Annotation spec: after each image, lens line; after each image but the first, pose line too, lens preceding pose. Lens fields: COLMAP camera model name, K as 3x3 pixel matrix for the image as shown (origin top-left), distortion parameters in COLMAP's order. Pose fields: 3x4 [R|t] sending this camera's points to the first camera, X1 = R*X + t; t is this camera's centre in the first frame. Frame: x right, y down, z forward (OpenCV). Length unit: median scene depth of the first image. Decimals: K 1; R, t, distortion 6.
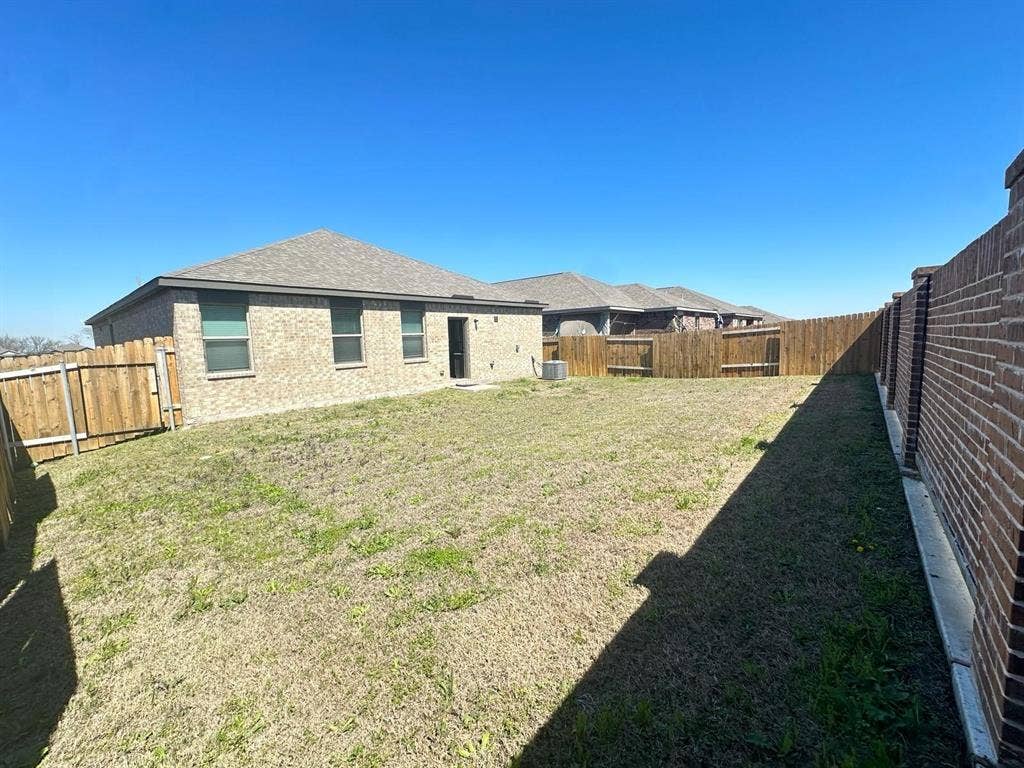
lens RADIAL K [[410.6, 0, 522.2], [0, 410.6, 381.6], [0, 0, 1]] dist [-0.001284, 0.000413]
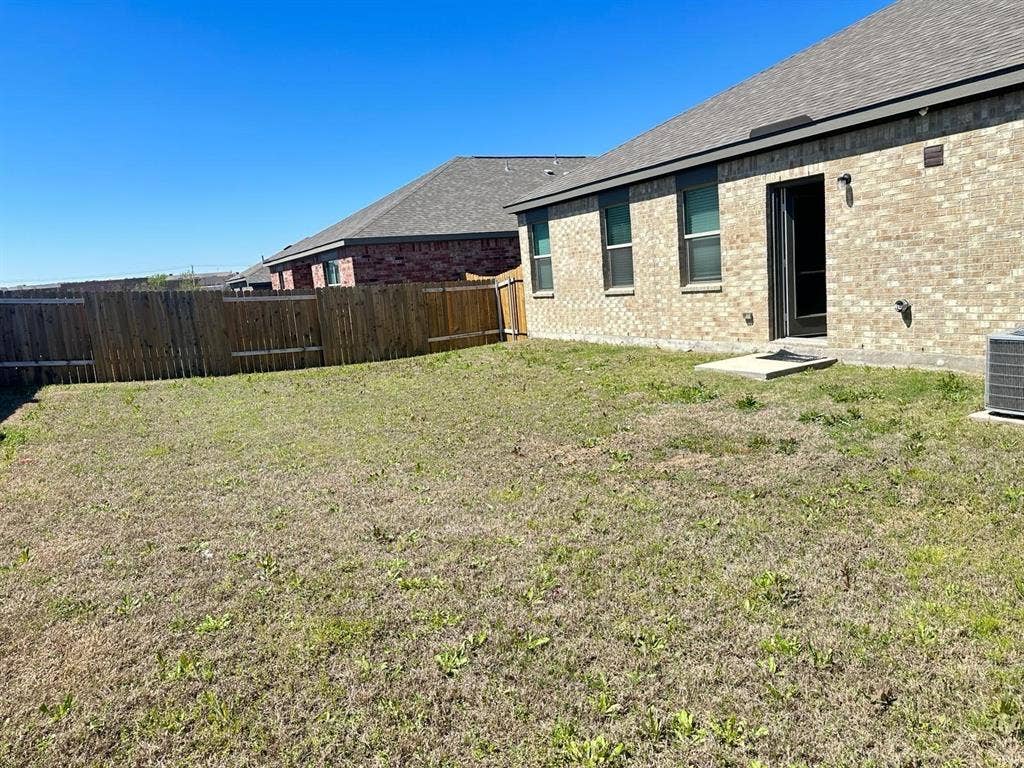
lens RADIAL K [[722.1, 0, 512.0], [0, 722.1, 384.0], [0, 0, 1]] dist [0.120925, -0.165822]
pose [[-0.378193, 0.200567, -0.903738, 0.663229], [-0.000693, 0.976186, 0.216935, -0.128929], [0.925726, 0.082670, -0.369048, 1.115056]]
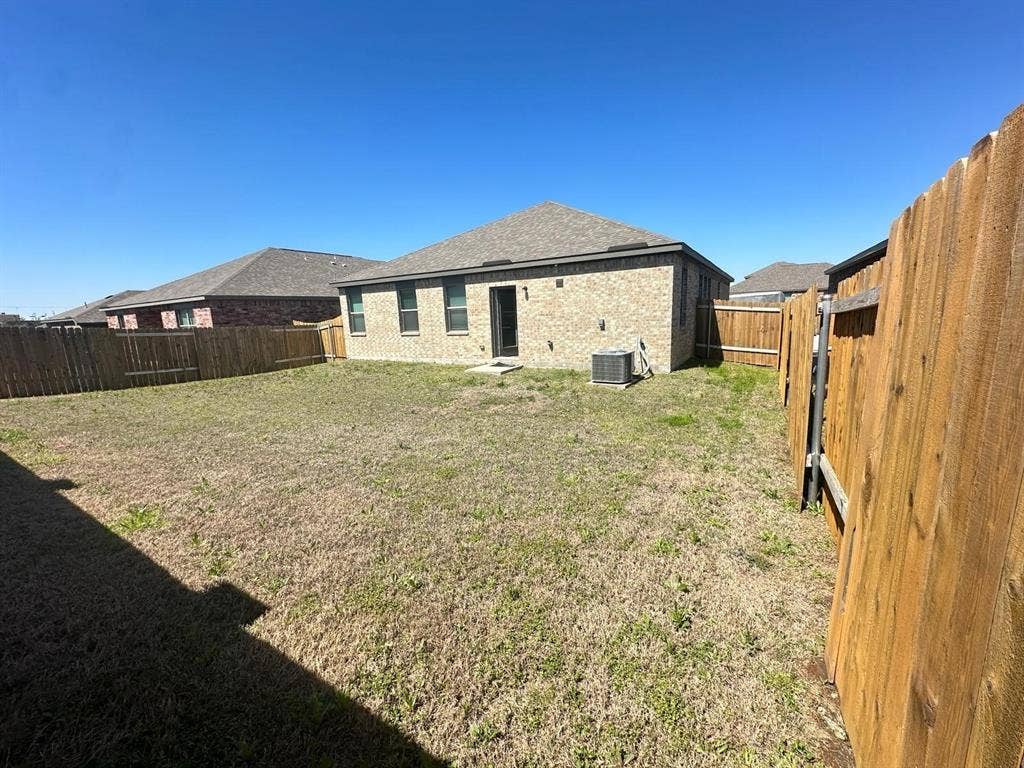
lens RADIAL K [[410.6, 0, 522.2], [0, 410.6, 381.6], [0, 0, 1]] dist [-0.001284, 0.000413]
pose [[0.157809, 0.193322, -0.968361, 0.798808], [-0.067007, 0.980485, 0.184823, -0.133034], [0.985194, 0.035720, 0.167683, 0.981576]]
